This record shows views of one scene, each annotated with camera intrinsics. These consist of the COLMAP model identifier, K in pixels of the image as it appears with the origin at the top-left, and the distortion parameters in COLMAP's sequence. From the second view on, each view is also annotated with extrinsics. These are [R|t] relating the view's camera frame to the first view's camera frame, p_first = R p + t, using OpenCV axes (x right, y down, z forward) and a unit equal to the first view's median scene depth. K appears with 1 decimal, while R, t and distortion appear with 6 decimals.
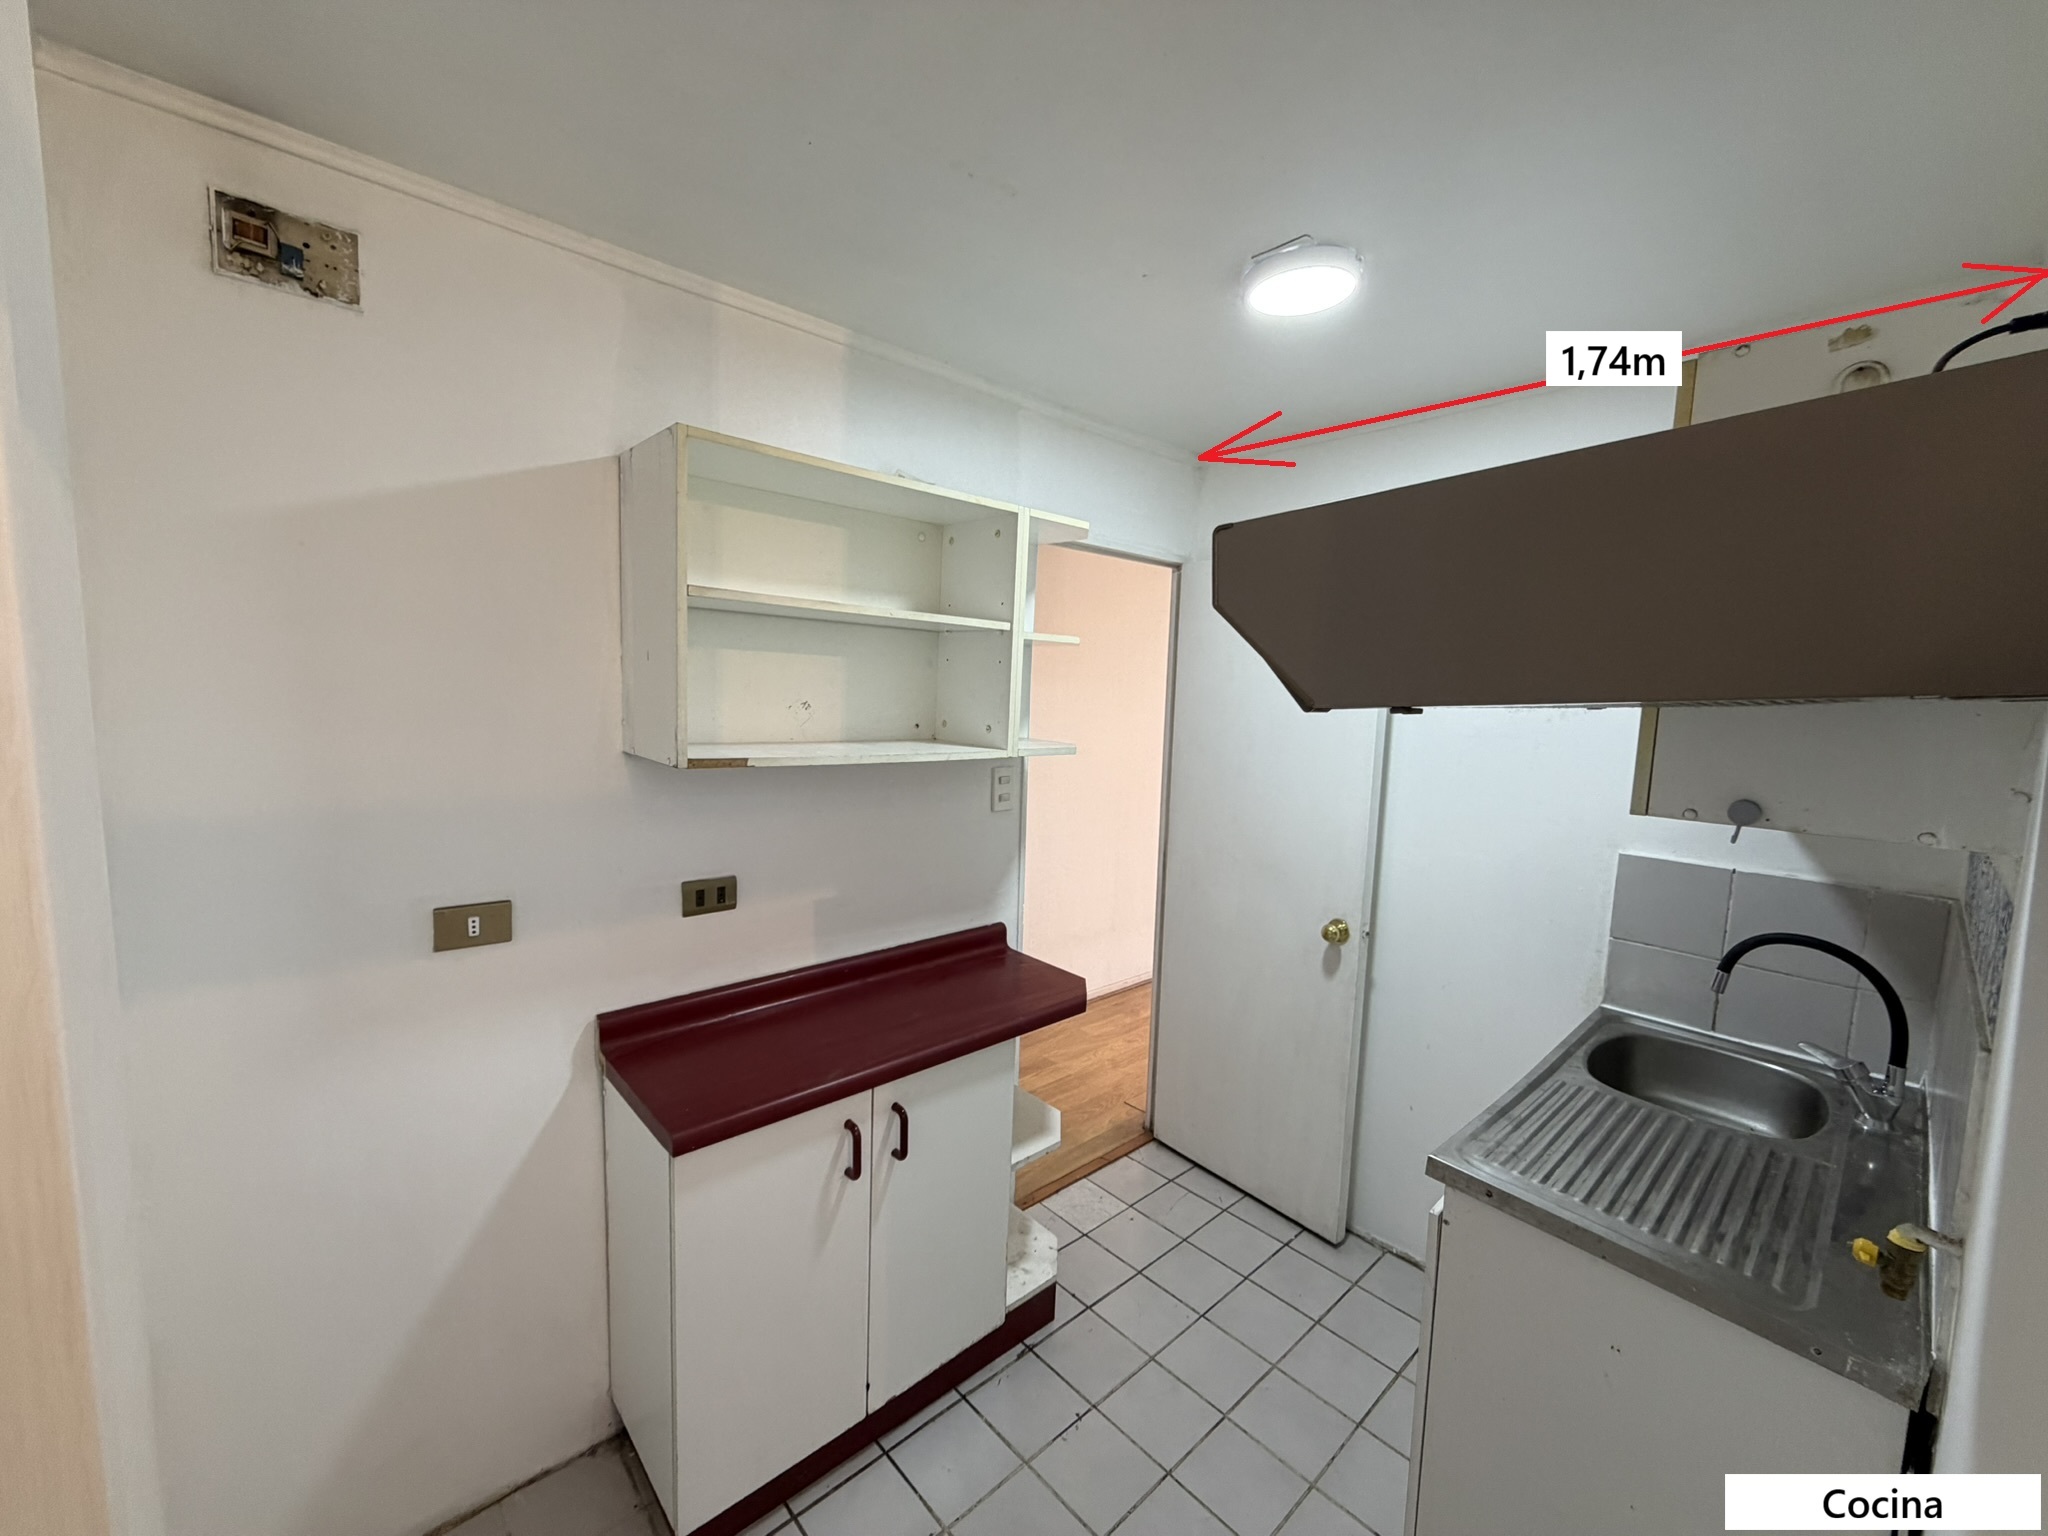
lens RADIAL K [[814.9, 0, 1022.9], [0, 814.9, 767.9], [0, 0, 1]] dist [0.000699, 0.000191]
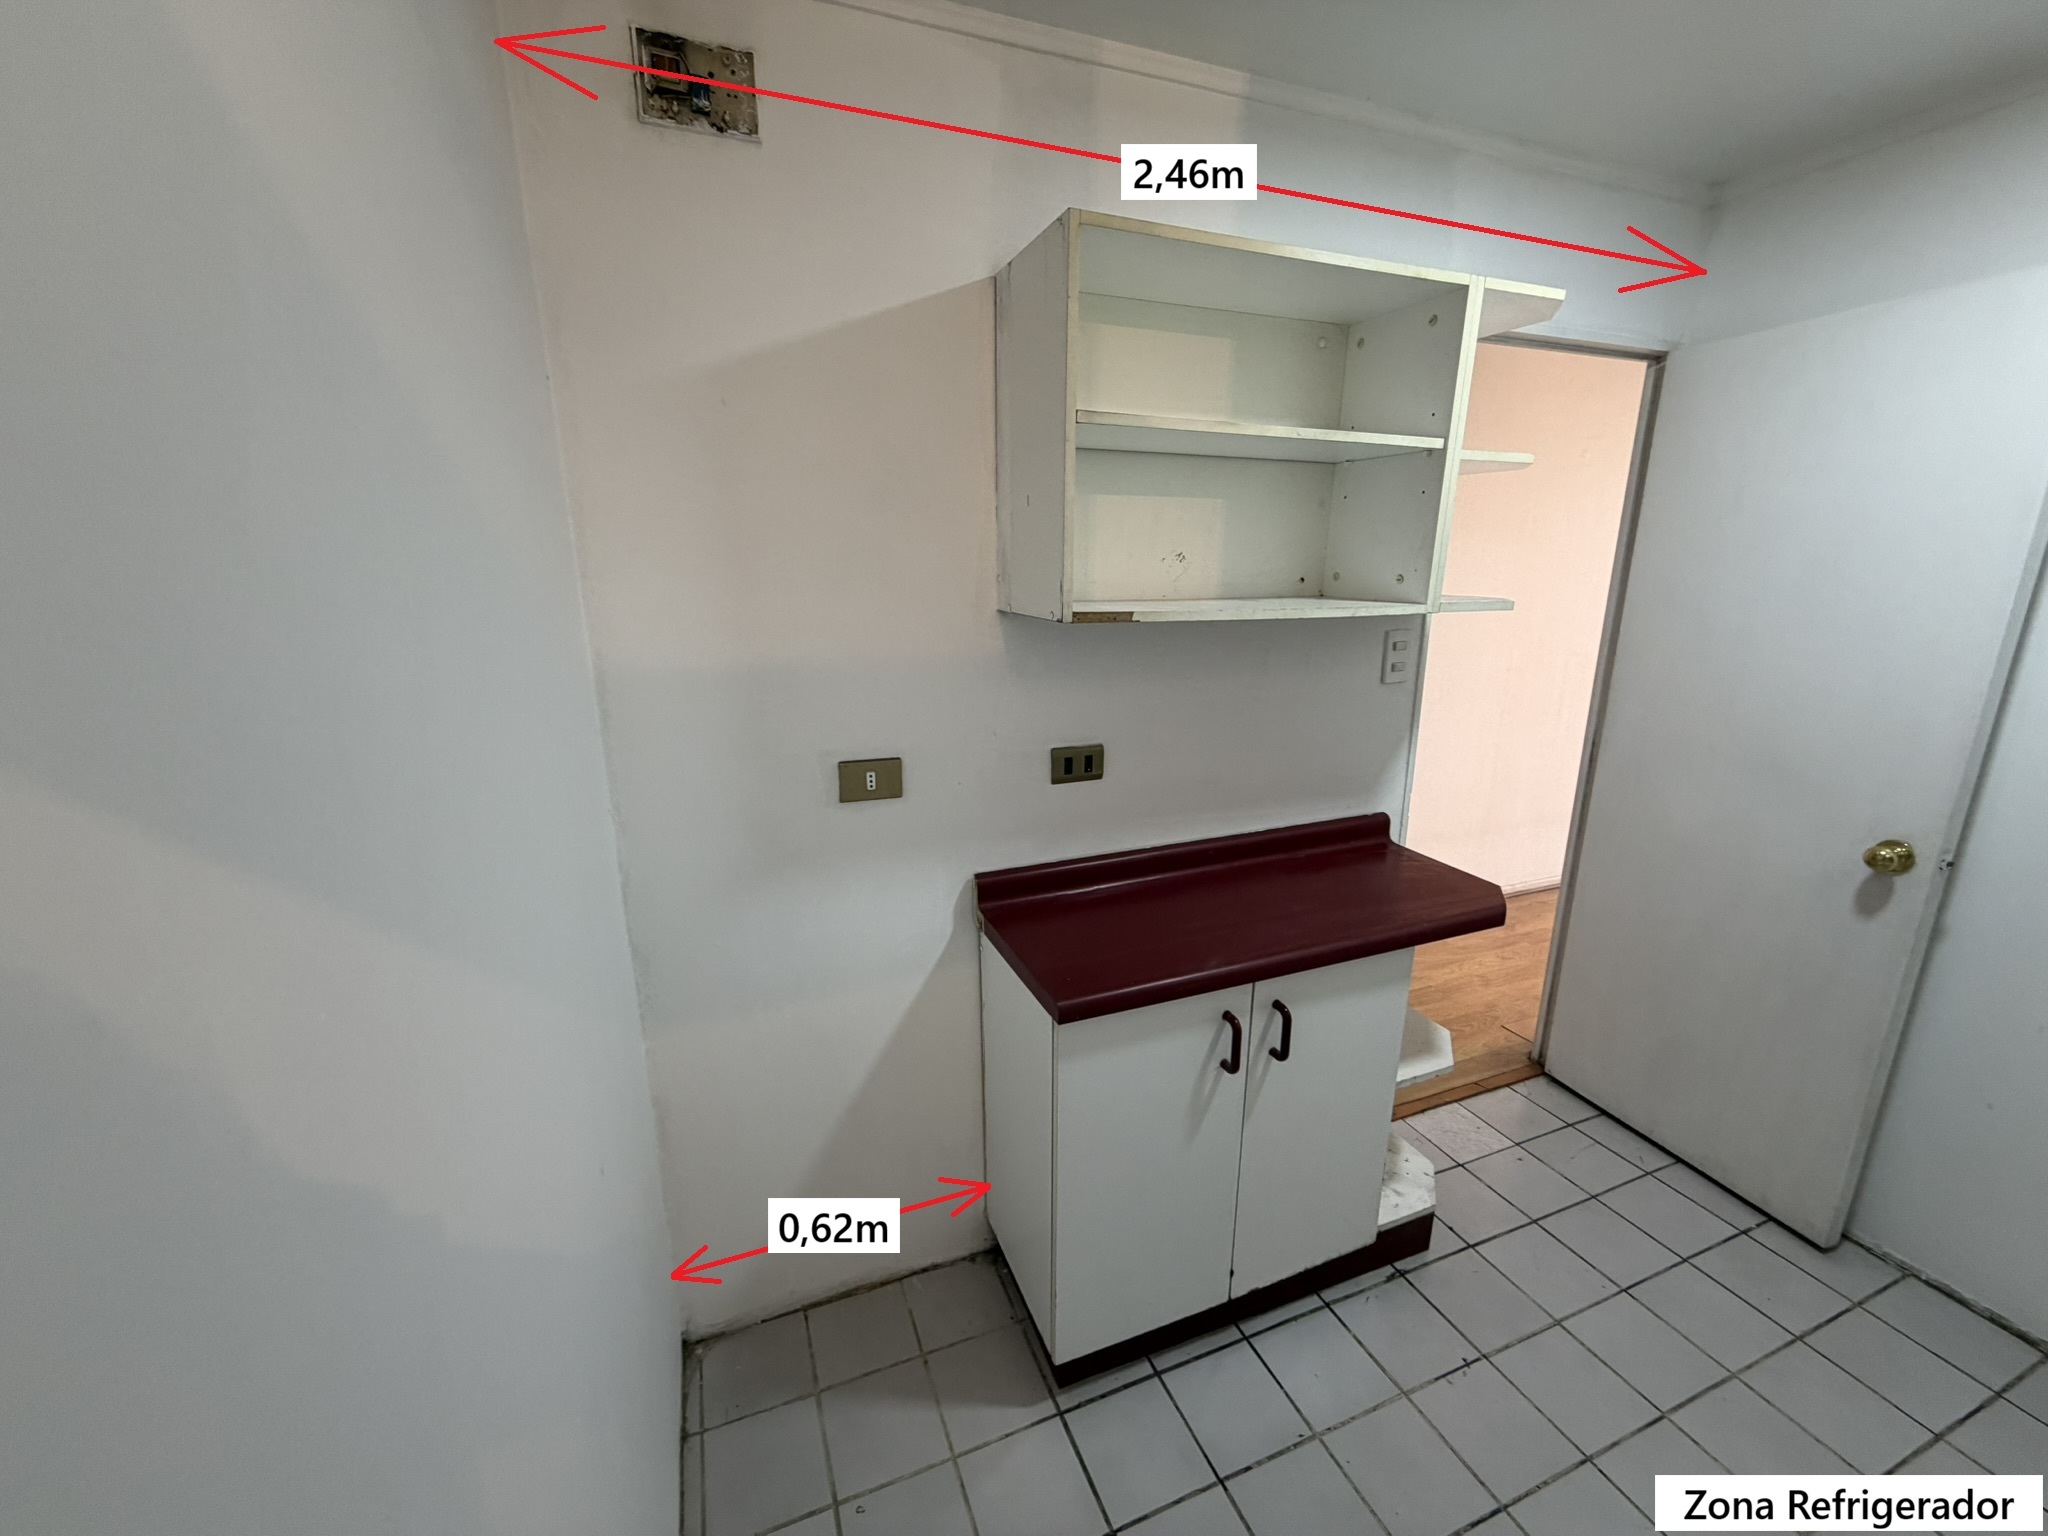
lens RADIAL K [[814.9, 0, 1024.7], [0, 814.9, 764.9], [0, 0, 1]] dist [0.000699, 0.000191]
pose [[0.935247, 0.048683, -0.350632, -0.102701], [0.000392, 0.990355, 0.138551, 0.024508], [0.353995, -0.129716, 0.926208, 0.088050]]
